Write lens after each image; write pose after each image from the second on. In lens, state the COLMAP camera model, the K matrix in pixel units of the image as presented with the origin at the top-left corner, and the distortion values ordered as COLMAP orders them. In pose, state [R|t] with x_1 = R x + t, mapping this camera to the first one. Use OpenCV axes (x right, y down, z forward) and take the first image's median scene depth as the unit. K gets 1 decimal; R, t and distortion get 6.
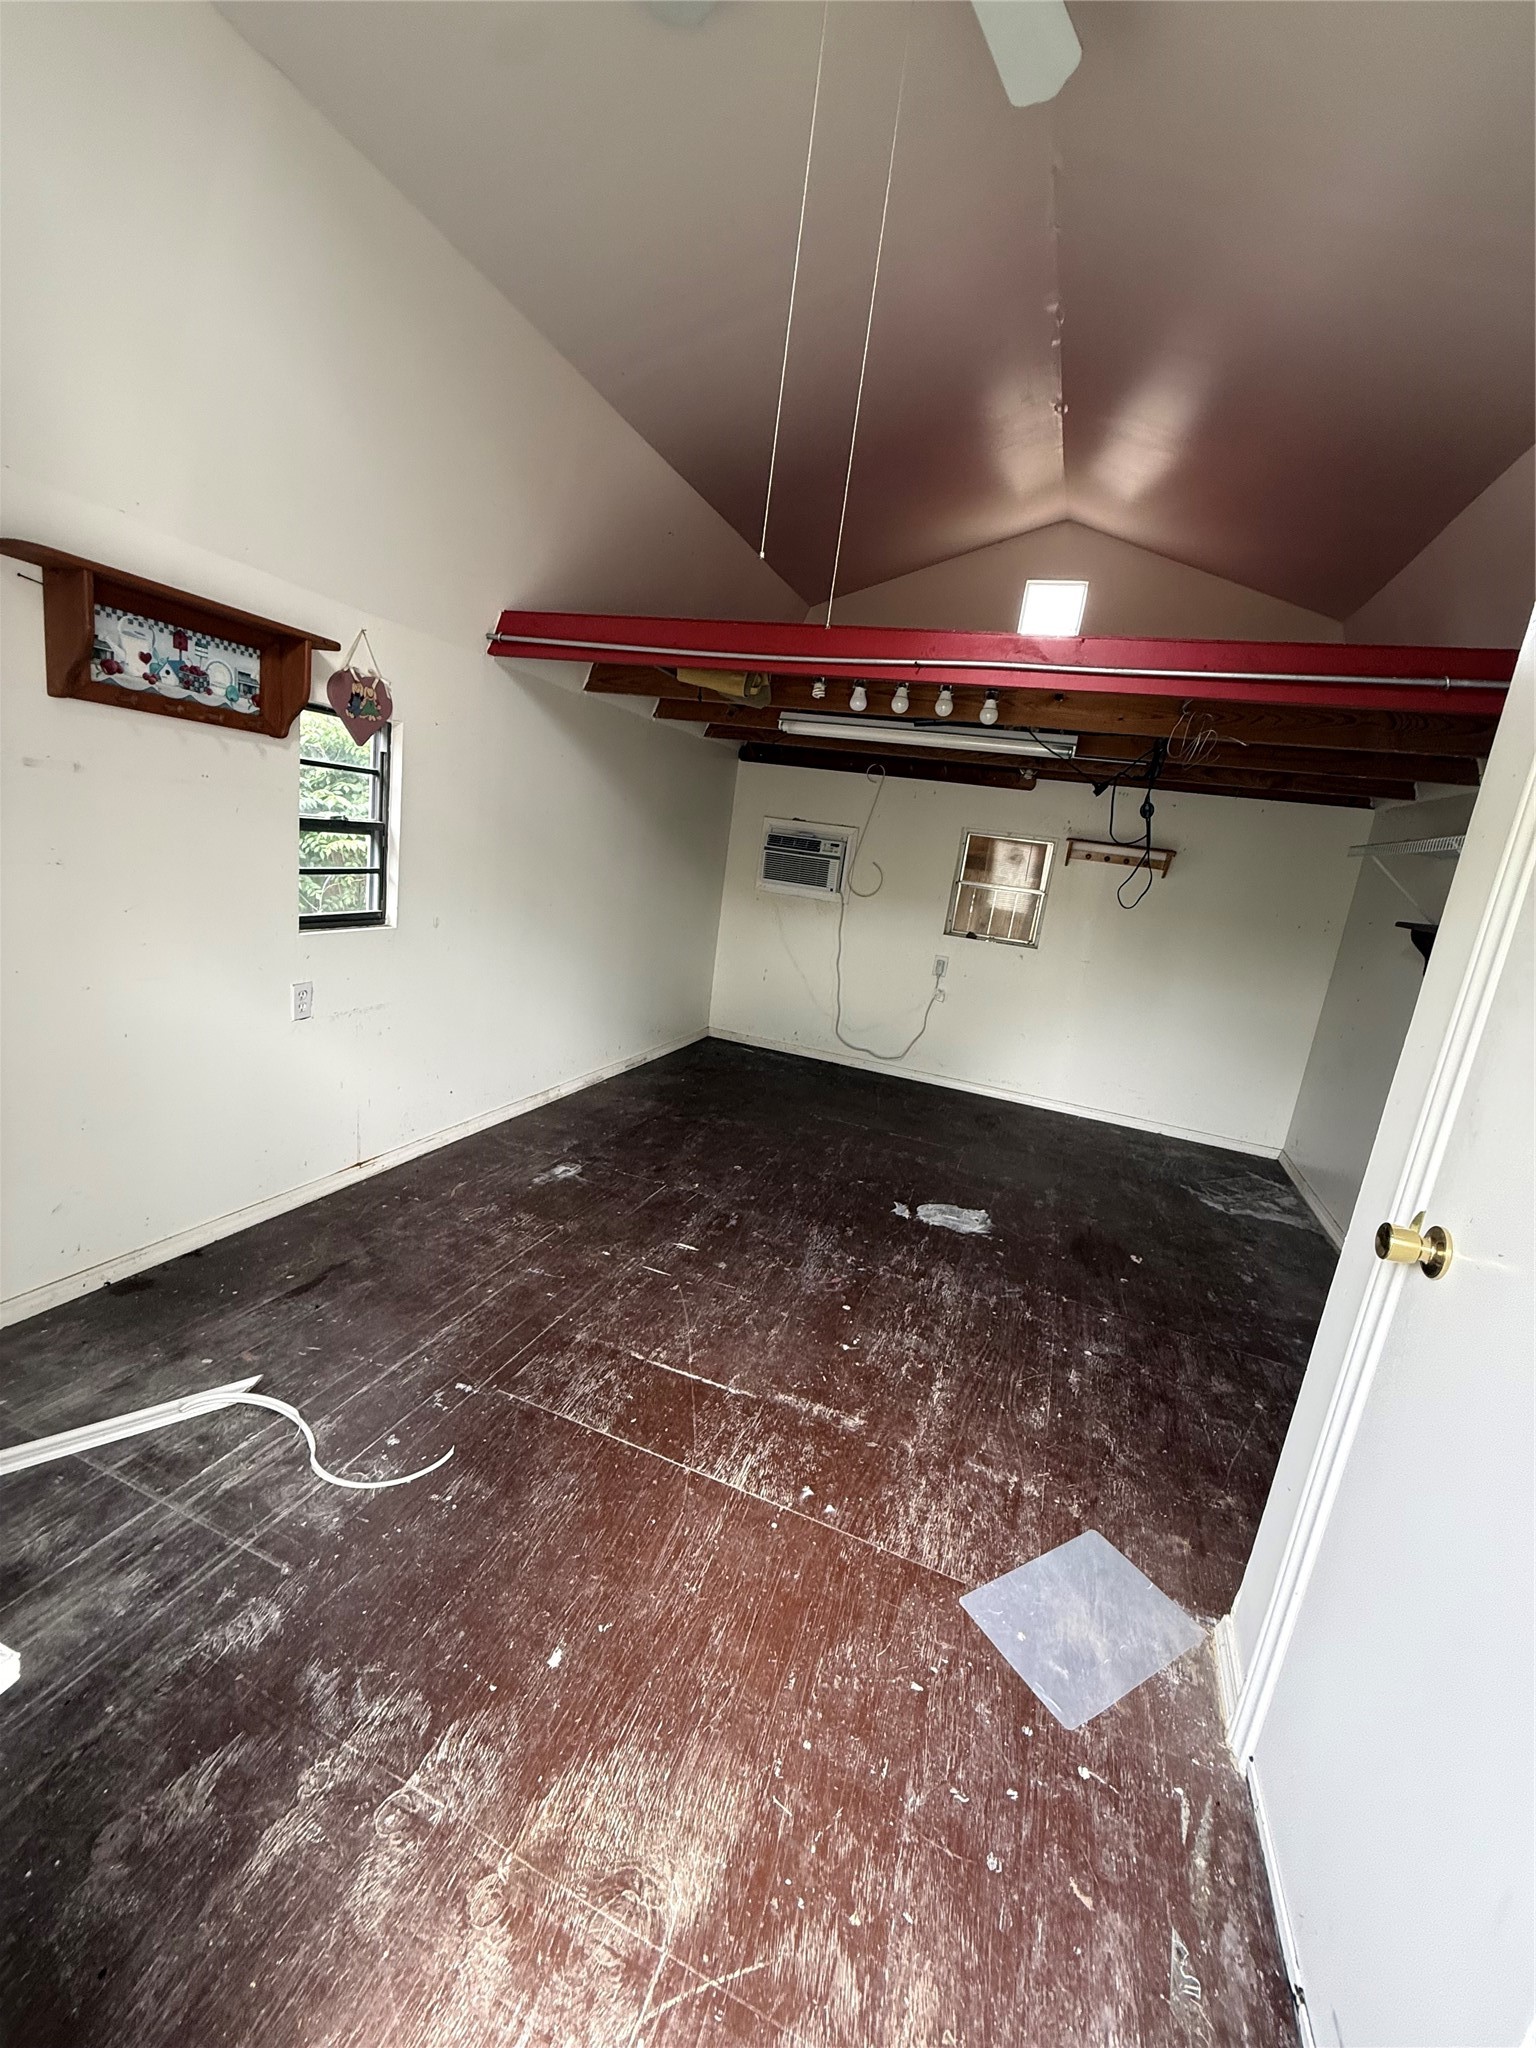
lens RADIAL K [[813.8, 0, 763.9], [0, 813.8, 1018.1], [0, 0, 1]] dist [0.001673, -0.000146]
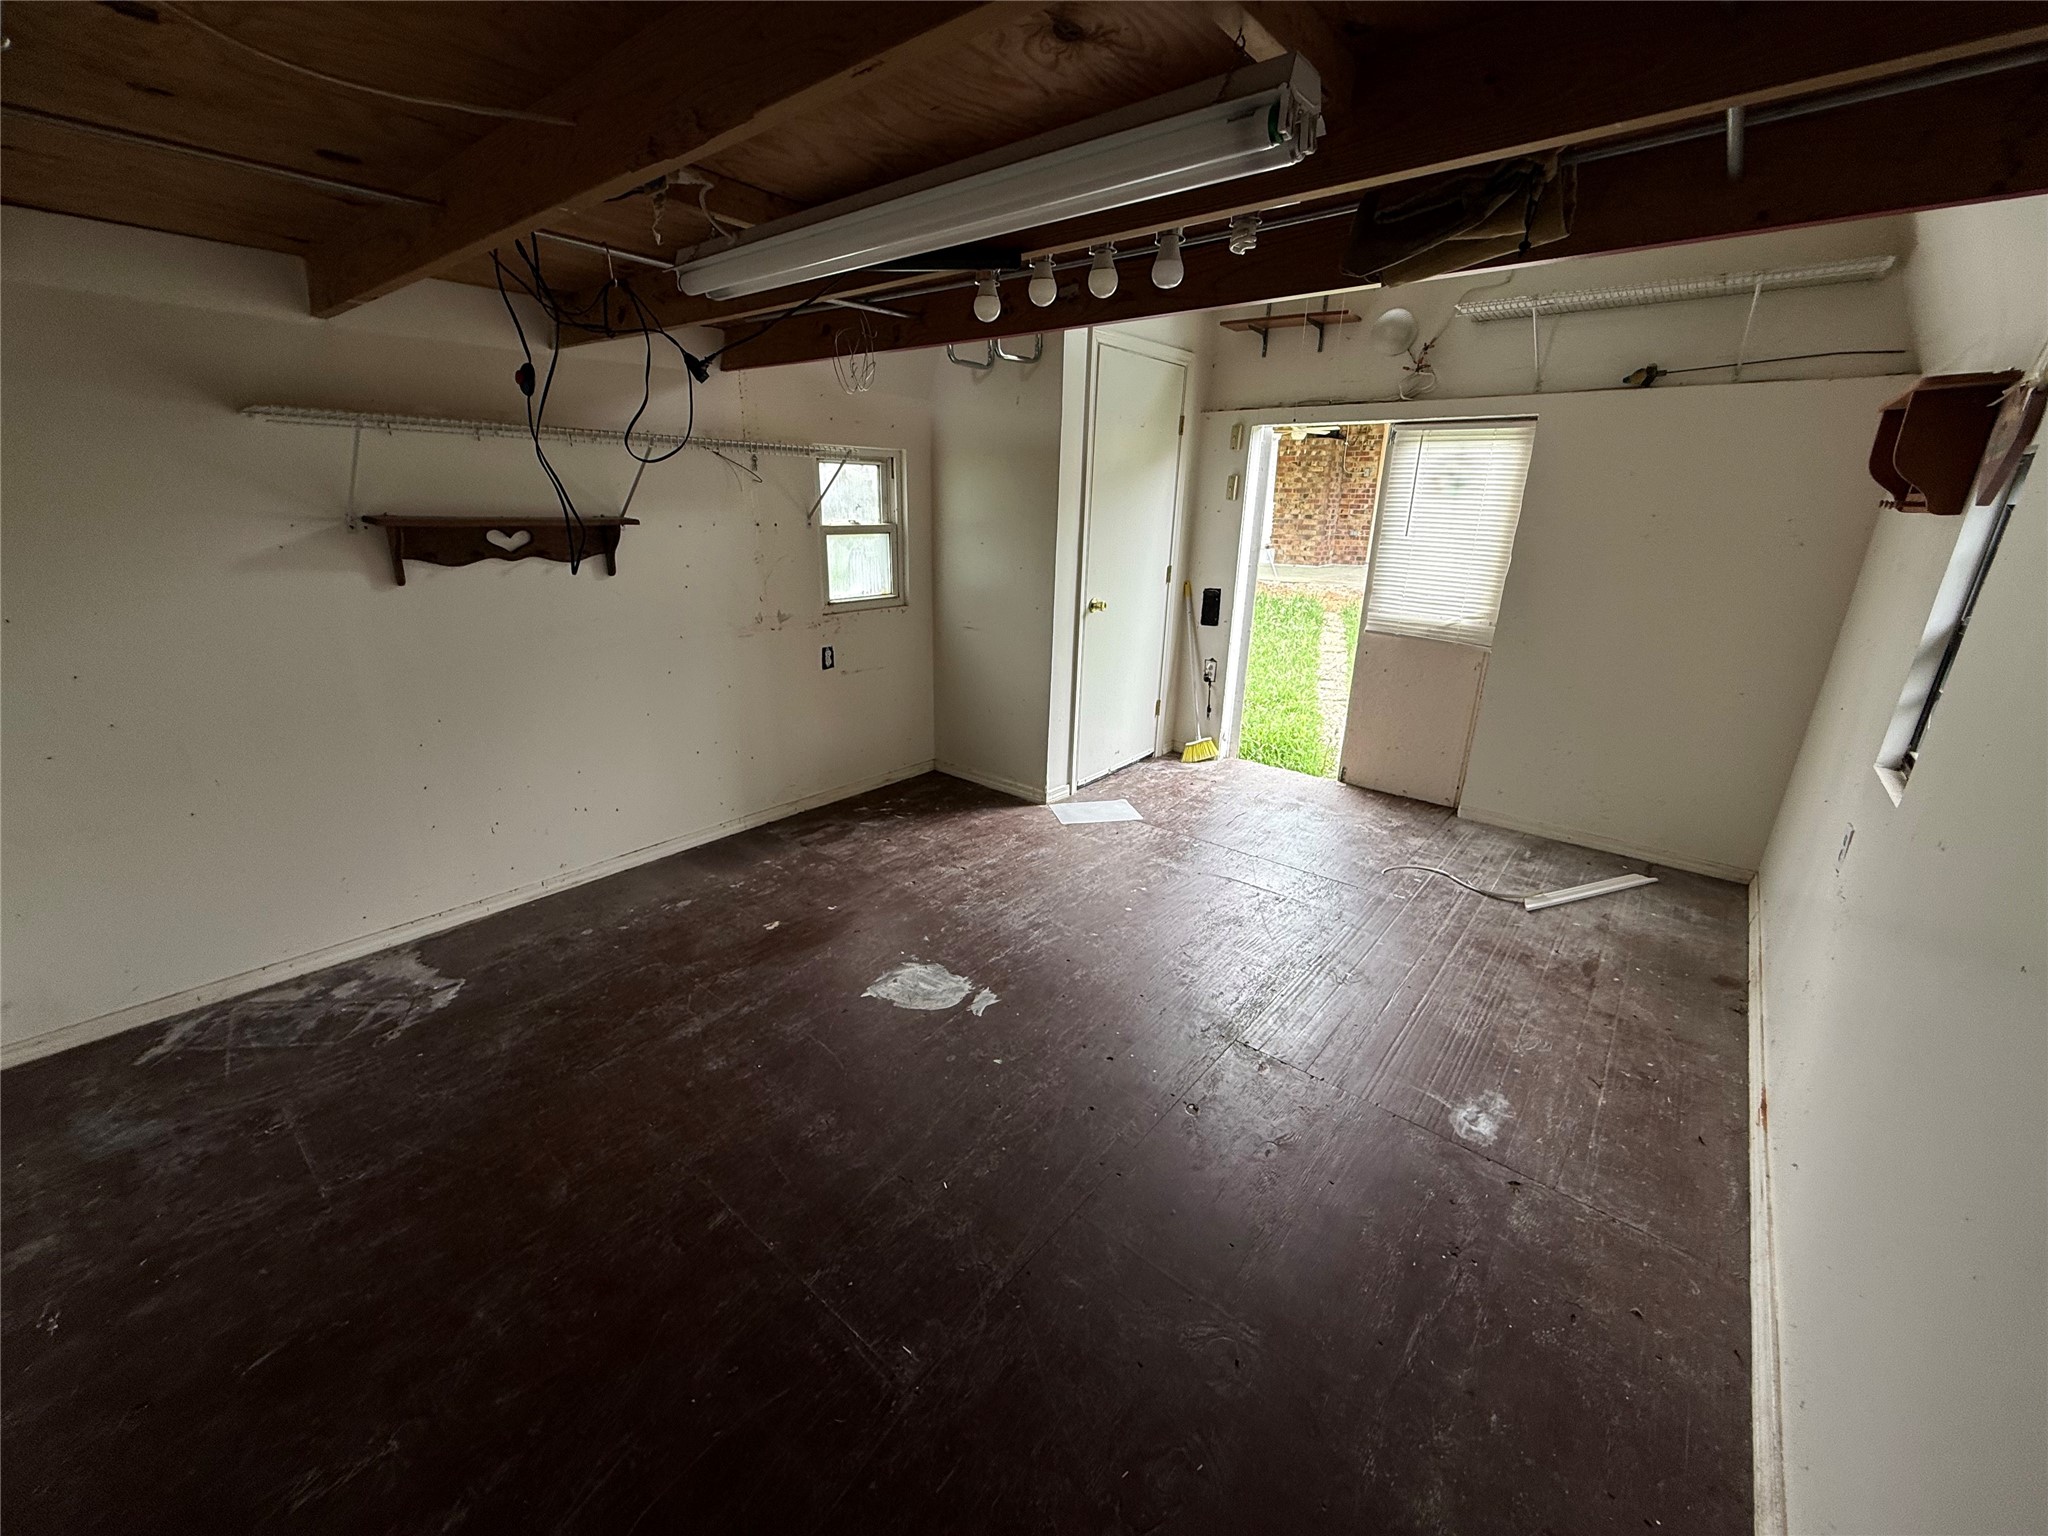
lens RADIAL K [[813.8, 0, 1024.0], [0, 813.8, 768.0], [0, 0, 1]] dist [0.001673, -0.000146]
pose [[-0.937133, -0.238279, 0.254960, -0.009815], [-0.067046, 0.839929, 0.538538, -0.365590], [-0.342471, 0.487588, -0.803101, 1.502656]]
